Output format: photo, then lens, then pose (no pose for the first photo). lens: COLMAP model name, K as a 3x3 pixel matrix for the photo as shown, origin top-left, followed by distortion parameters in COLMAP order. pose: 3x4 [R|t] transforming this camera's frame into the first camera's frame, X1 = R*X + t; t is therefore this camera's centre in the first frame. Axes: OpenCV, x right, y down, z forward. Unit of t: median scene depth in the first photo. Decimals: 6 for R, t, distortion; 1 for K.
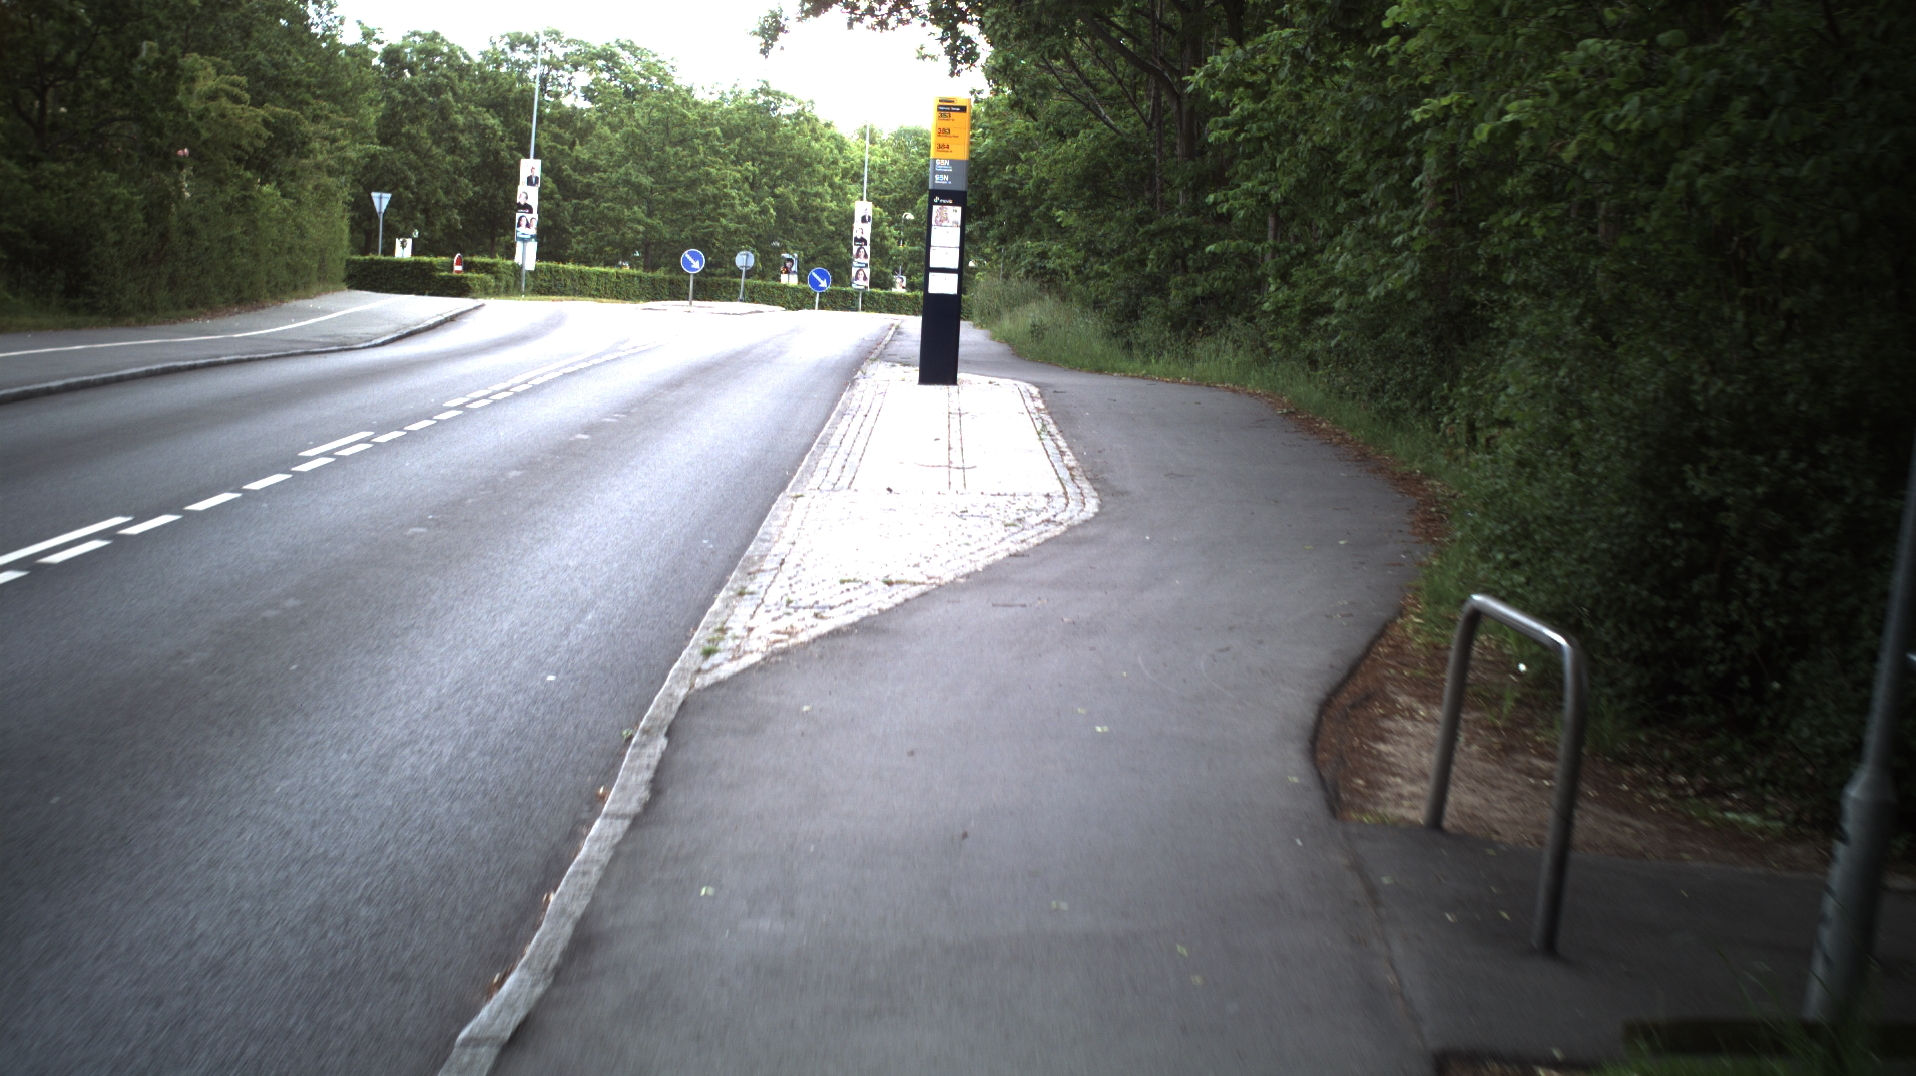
lens RADIAL K [[3438.8, 0, 954.8], [0, 3438.8, 535.9], [0, 0, 1]] dist [-0.270943, 0.000000]
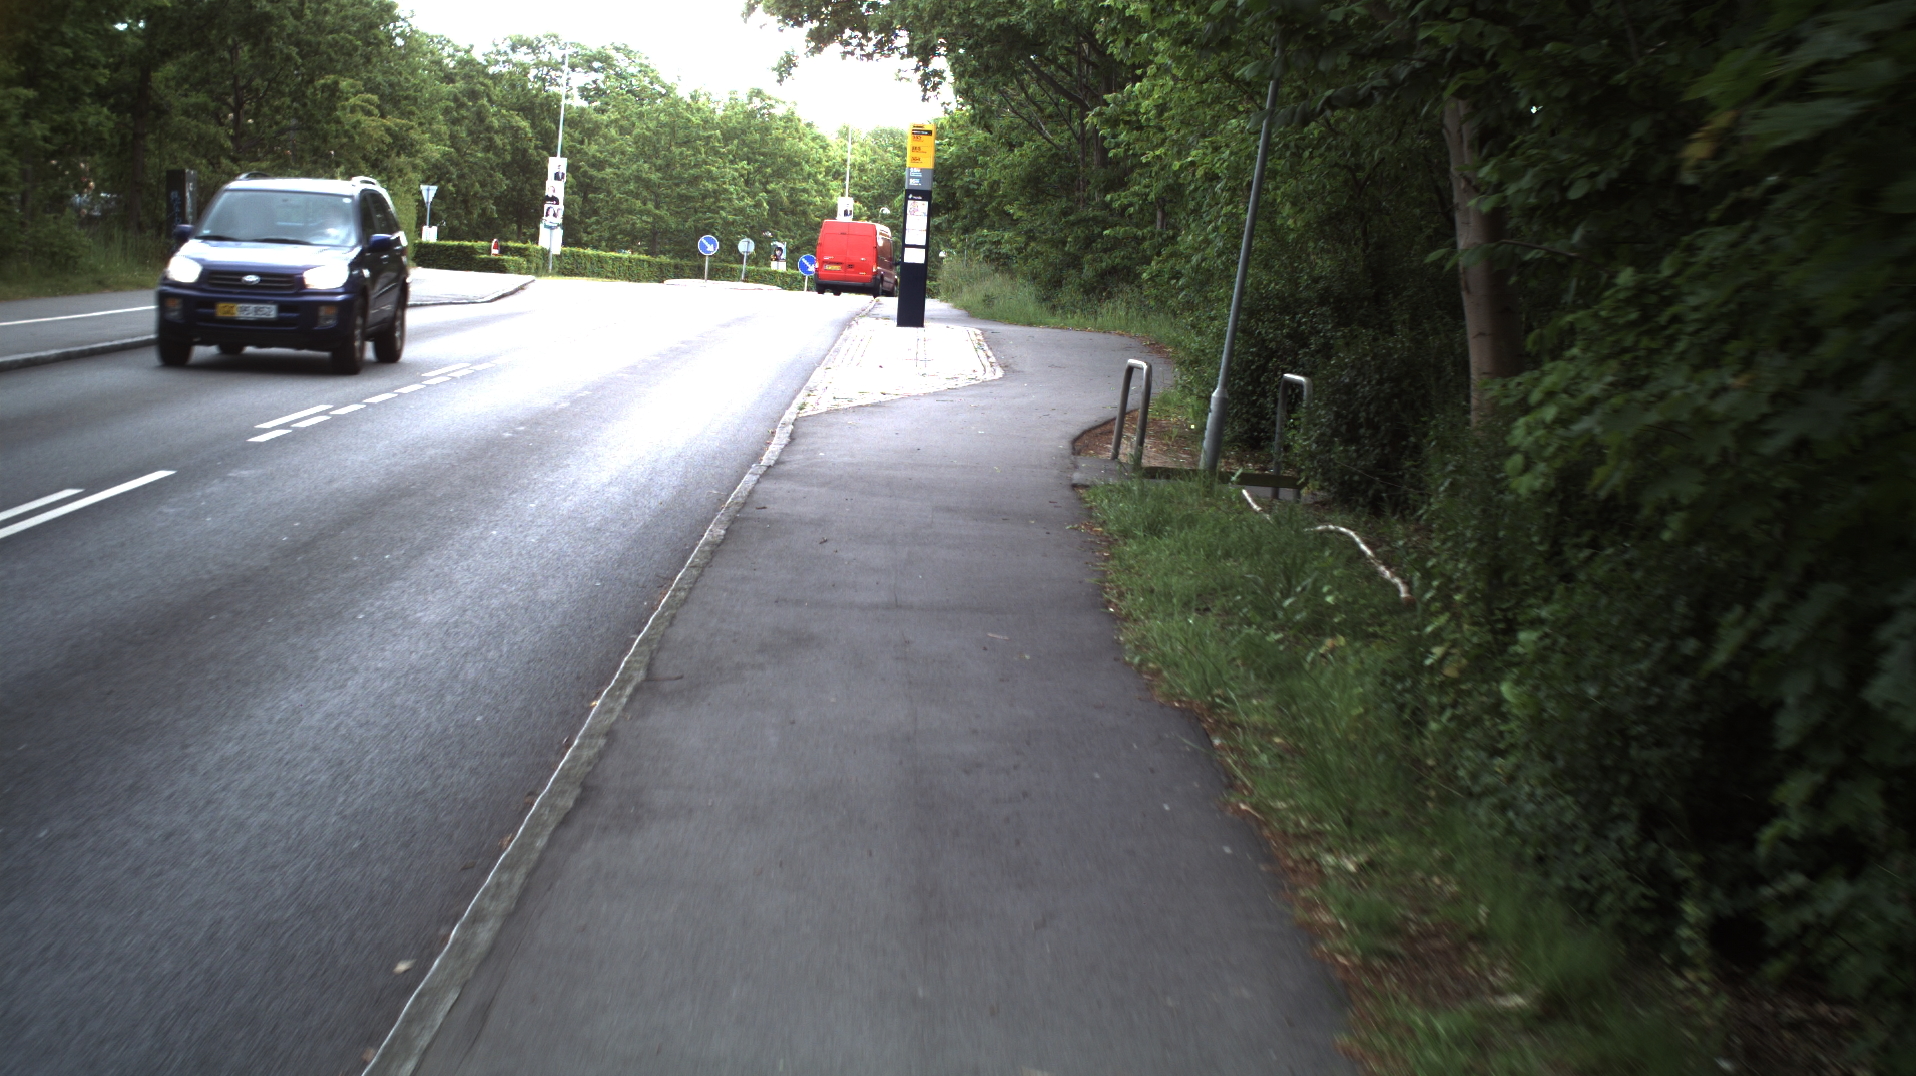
lens RADIAL K [[3438.8, 0, 967.2], [0, 3438.8, 540.6], [0, 0, 1]] dist [-0.270943, 0.000000]
pose [[0.999889, 0.008945, 0.011938, 0.002528], [-0.008972, 0.999957, 0.002231, 0.041845], [-0.011917, -0.002337, 0.999926, -0.427909]]
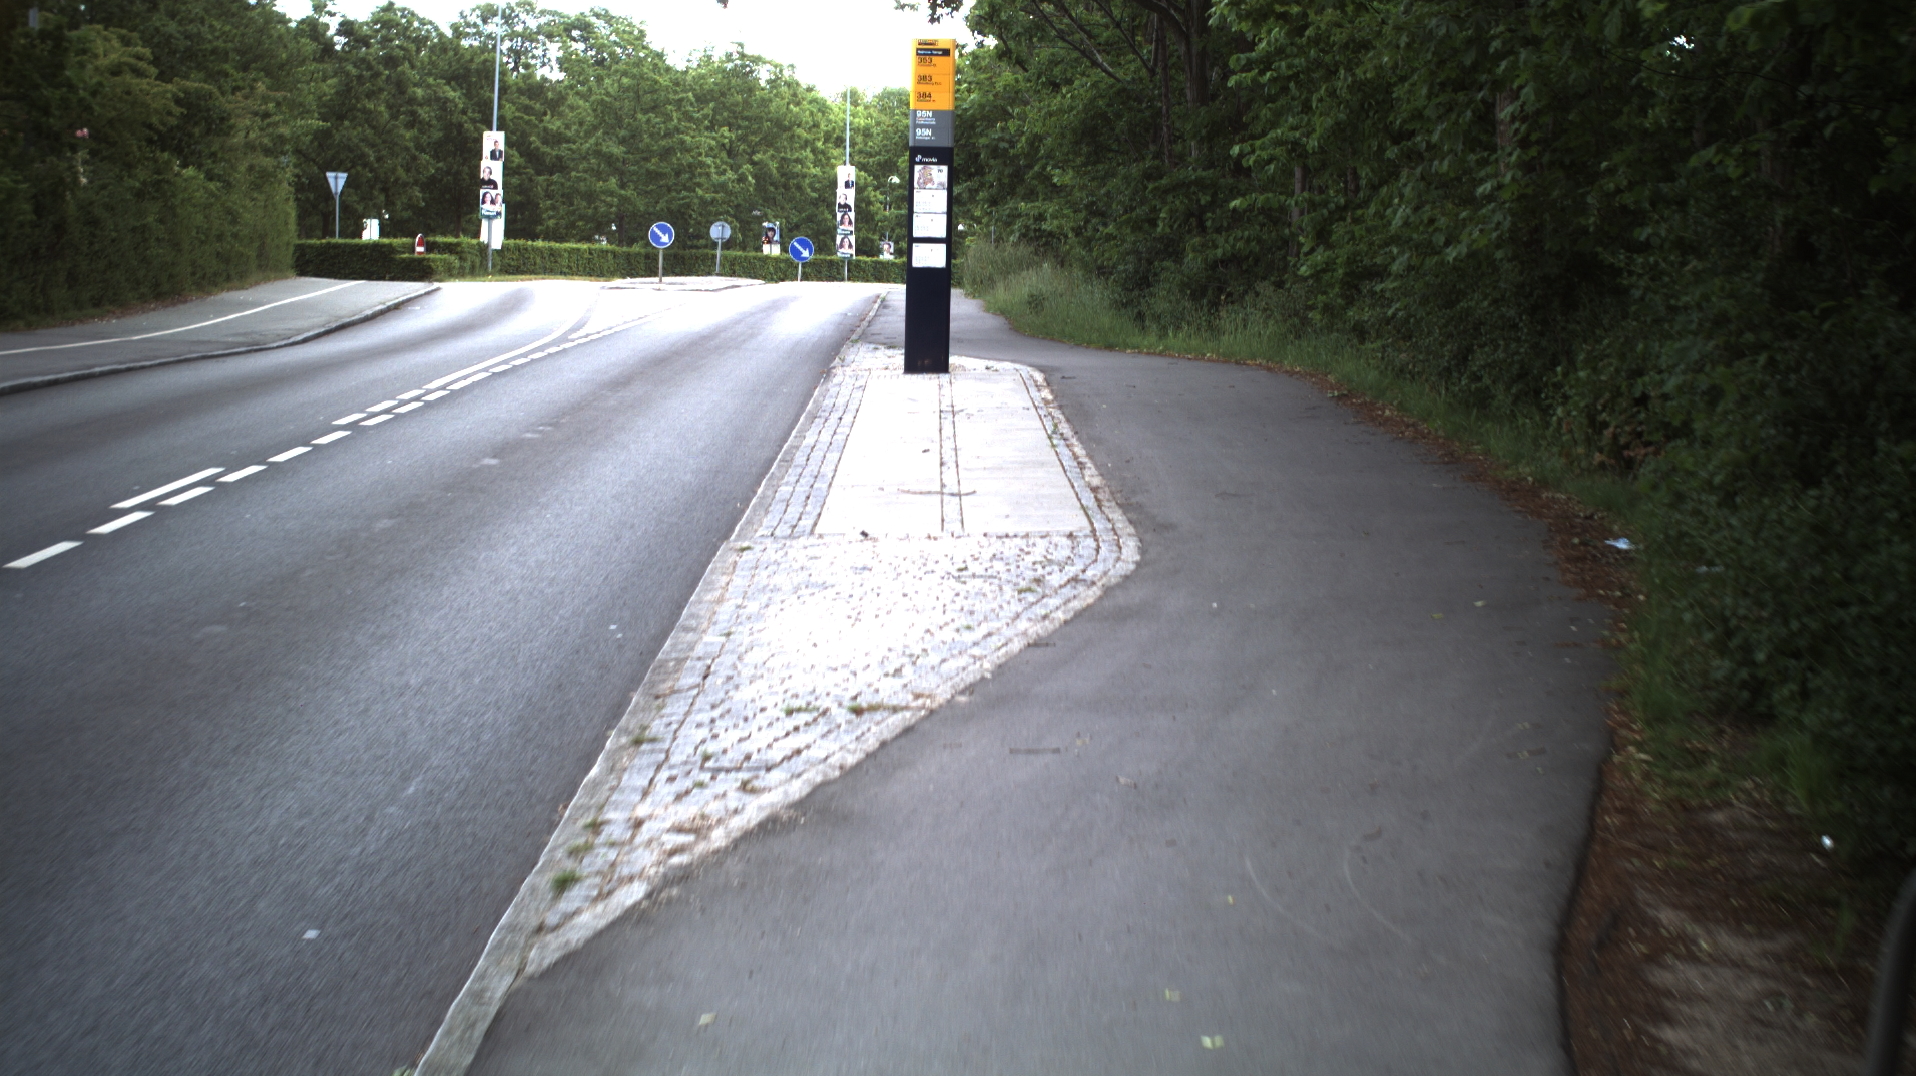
lens RADIAL K [[3438.8, 0, 966.9], [0, 3438.8, 534.4], [0, 0, 1]] dist [-0.270943, 0.000000]
pose [[0.999521, -0.030707, 0.003947, 0.000517], [0.030663, 0.999473, 0.010618, -0.012865], [-0.004271, -0.010492, 0.999936, 0.143332]]
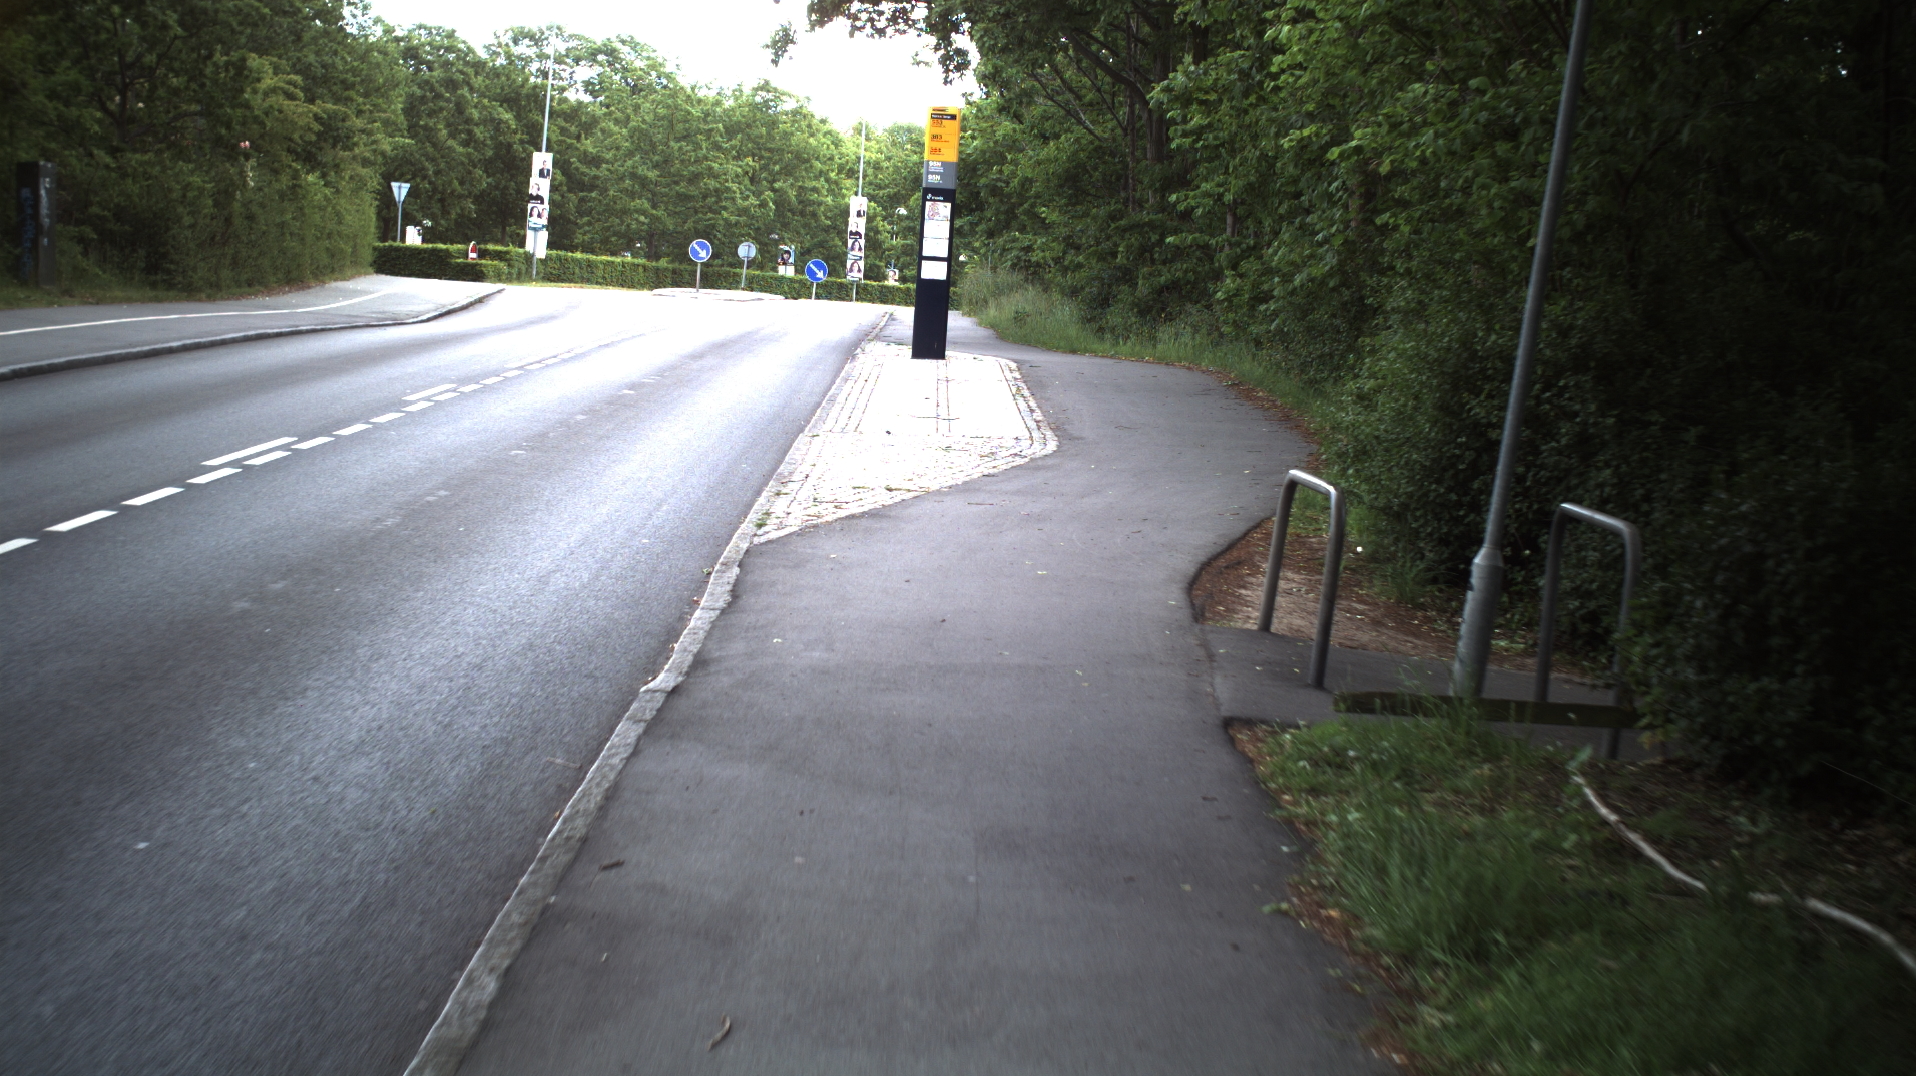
lens RADIAL K [[3438.8, 0, 954.0], [0, 3438.8, 544.4], [0, 0, 1]] dist [-0.270943, 0.000000]
pose [[0.999919, 0.012294, 0.003250, 0.000622], [-0.012305, 0.999918, 0.003587, 0.013619], [-0.003205, -0.003627, 0.999988, -0.142727]]
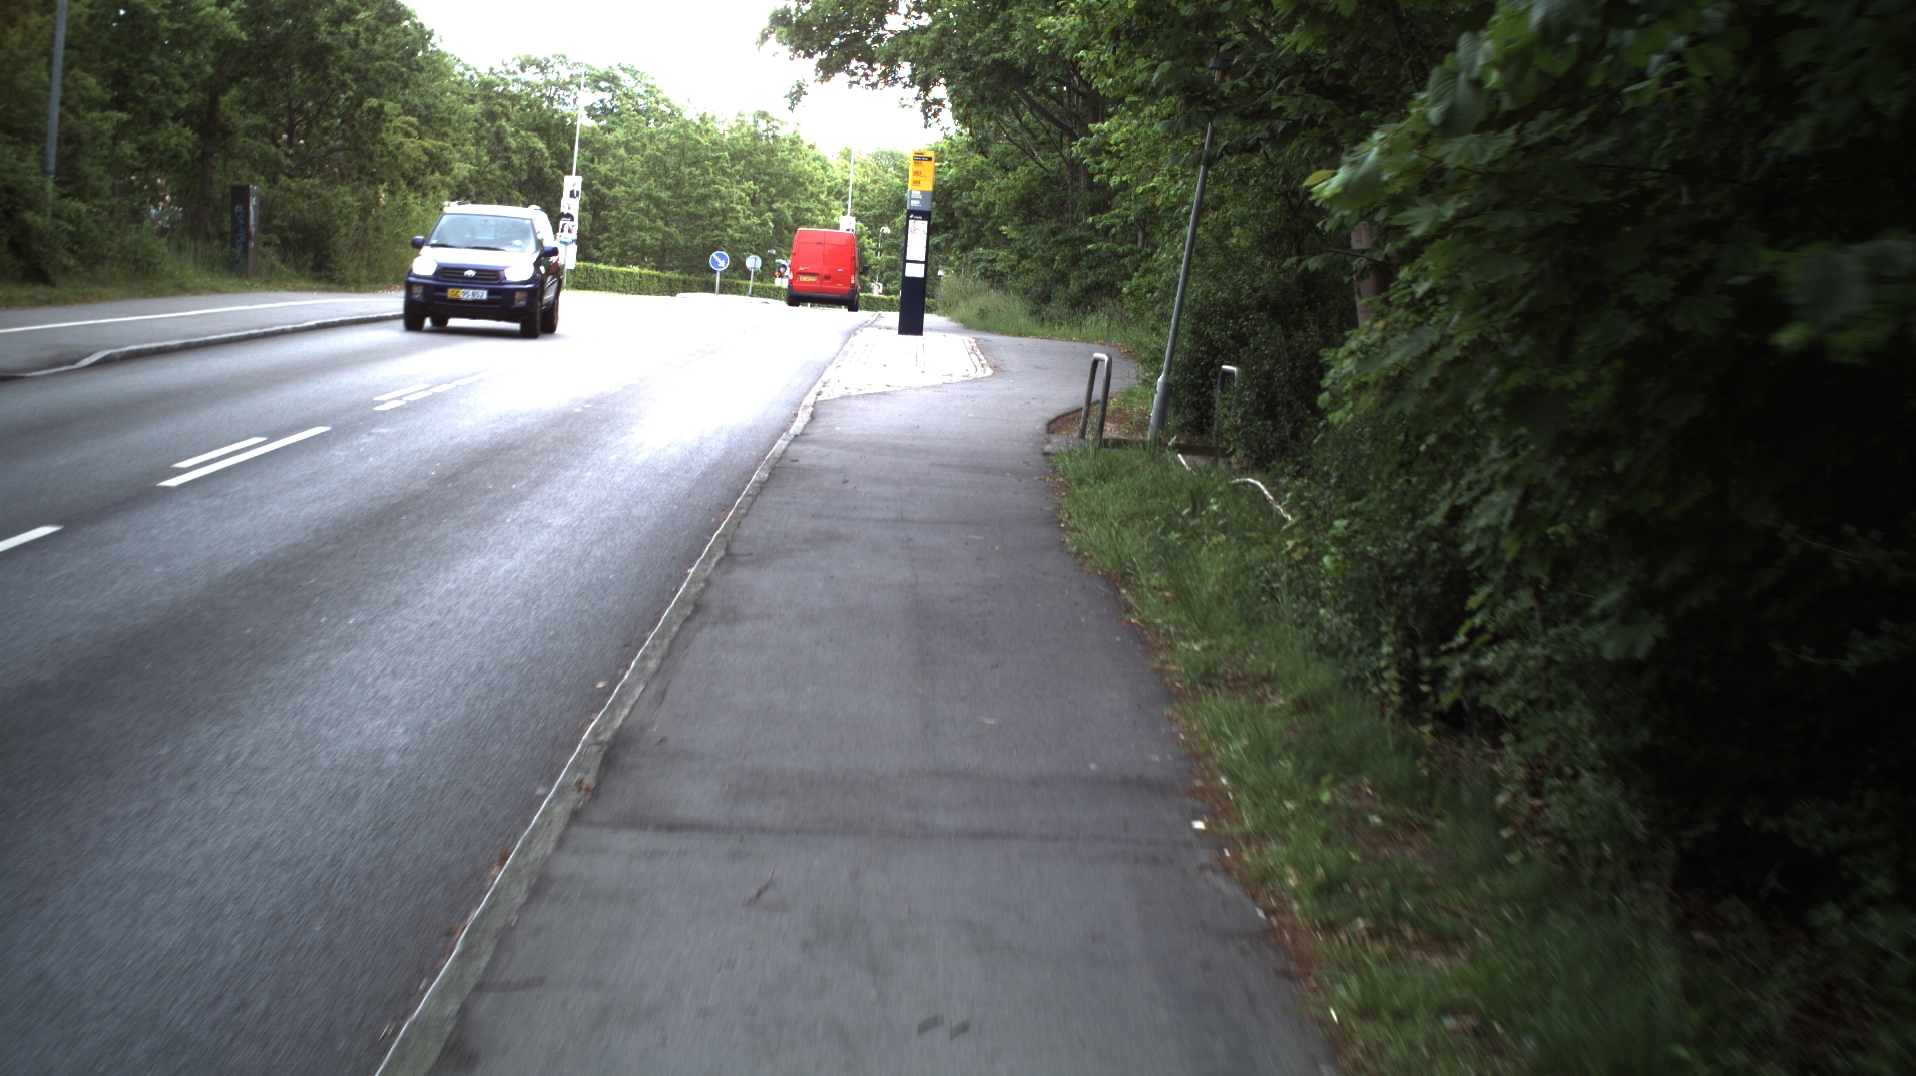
lens RADIAL K [[3438.8, 0, 953.9], [0, 3438.8, 540.6], [0, 0, 1]] dist [-0.270943, 0.000000]
pose [[0.999804, 0.017646, 0.009016, 0.002447], [-0.017613, 0.999838, -0.003716, 0.055965], [-0.009080, 0.003556, 0.999952, -0.570605]]
